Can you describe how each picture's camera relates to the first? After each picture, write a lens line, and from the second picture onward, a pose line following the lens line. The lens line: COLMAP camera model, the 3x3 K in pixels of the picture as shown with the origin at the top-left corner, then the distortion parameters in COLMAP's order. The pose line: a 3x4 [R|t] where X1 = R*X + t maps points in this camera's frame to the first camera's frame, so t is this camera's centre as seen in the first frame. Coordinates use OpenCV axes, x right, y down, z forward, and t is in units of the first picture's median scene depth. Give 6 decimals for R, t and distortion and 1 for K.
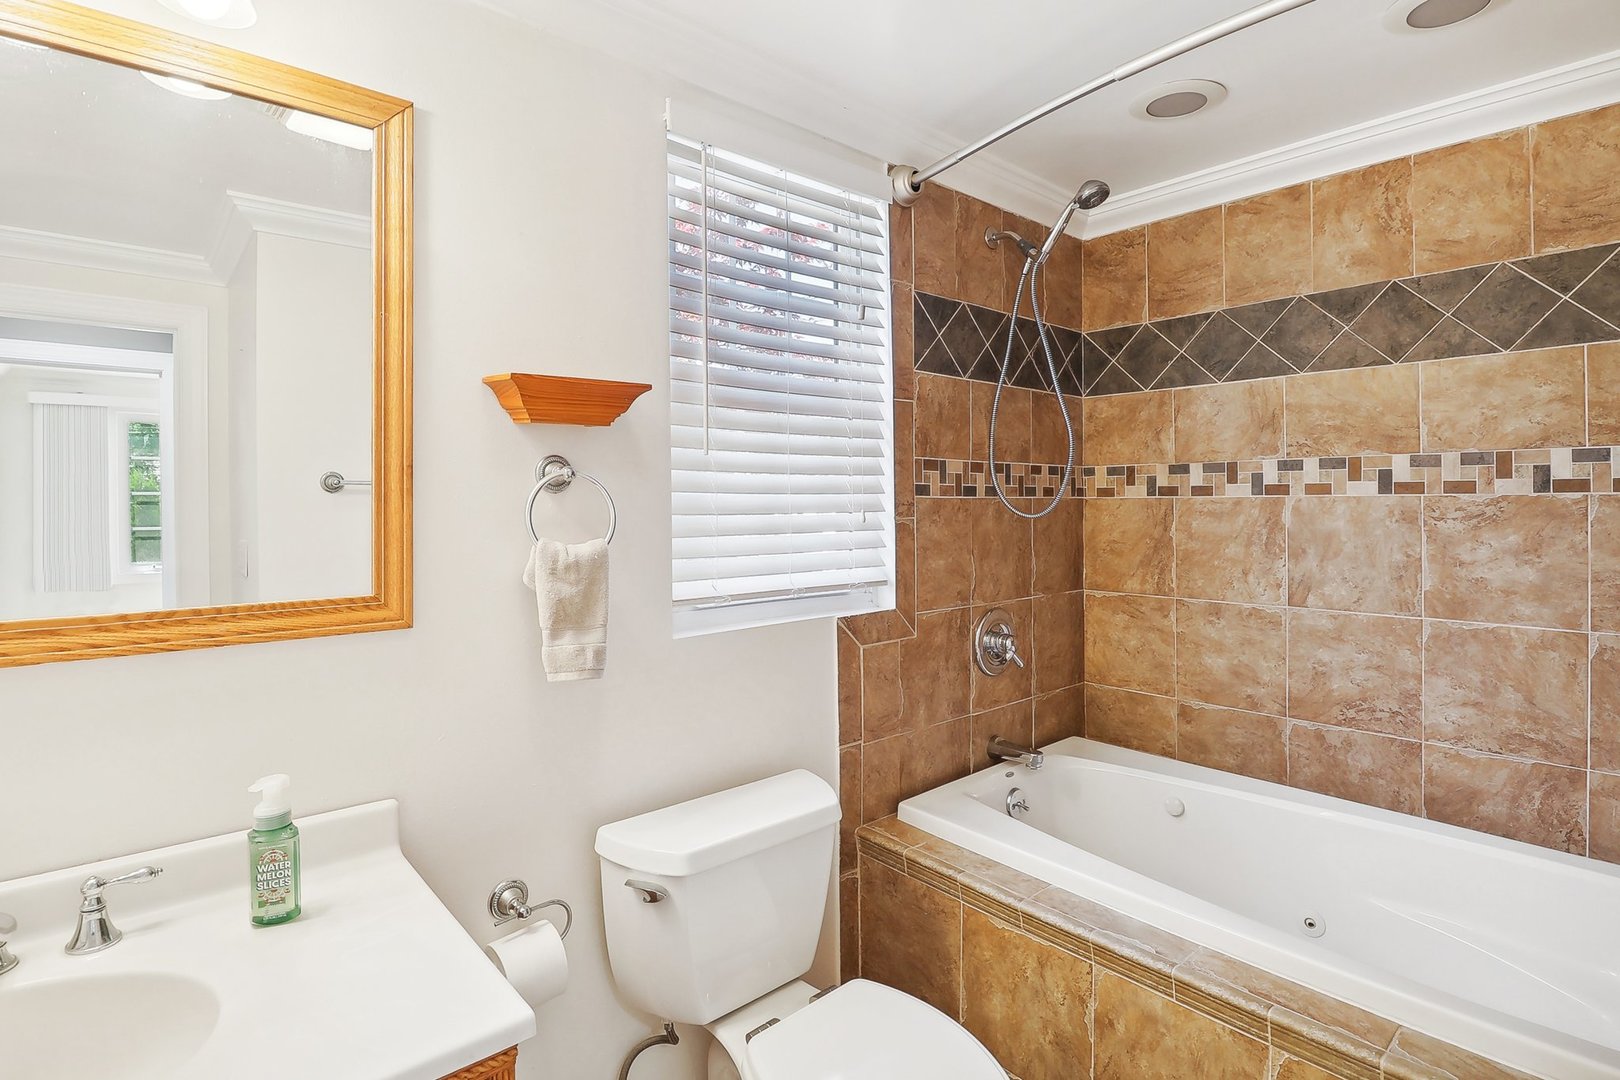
lens RADIAL K [[810.9, 0, 809.6], [0, 810.9, 496.1], [0, 0, 1]] dist [-0.002054, -0.012778]
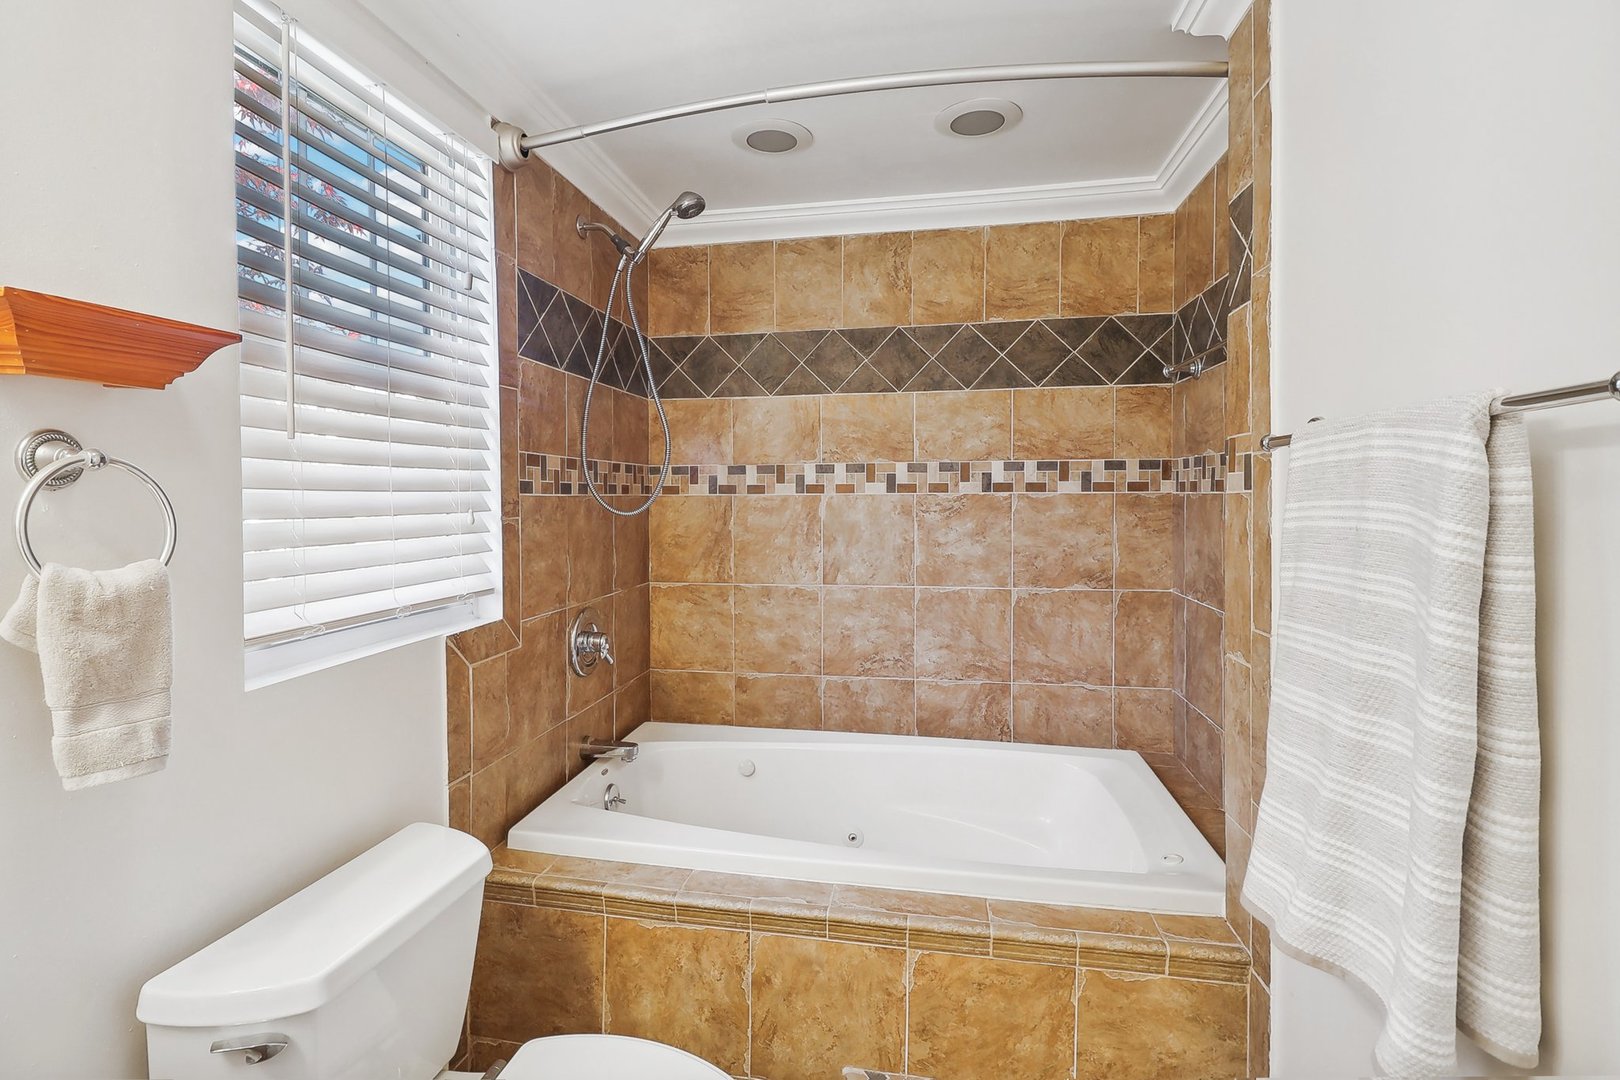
lens RADIAL K [[762.3, 0, 796.2], [0, 762.3, 514.1], [0, 0, 1]] dist [0.001377, -0.012257]
pose [[0.785713, -0.015676, 0.618392, -0.174090], [-0.002212, 0.999601, 0.028151, -0.002430], [-0.618587, -0.023487, 0.785365, 0.146129]]
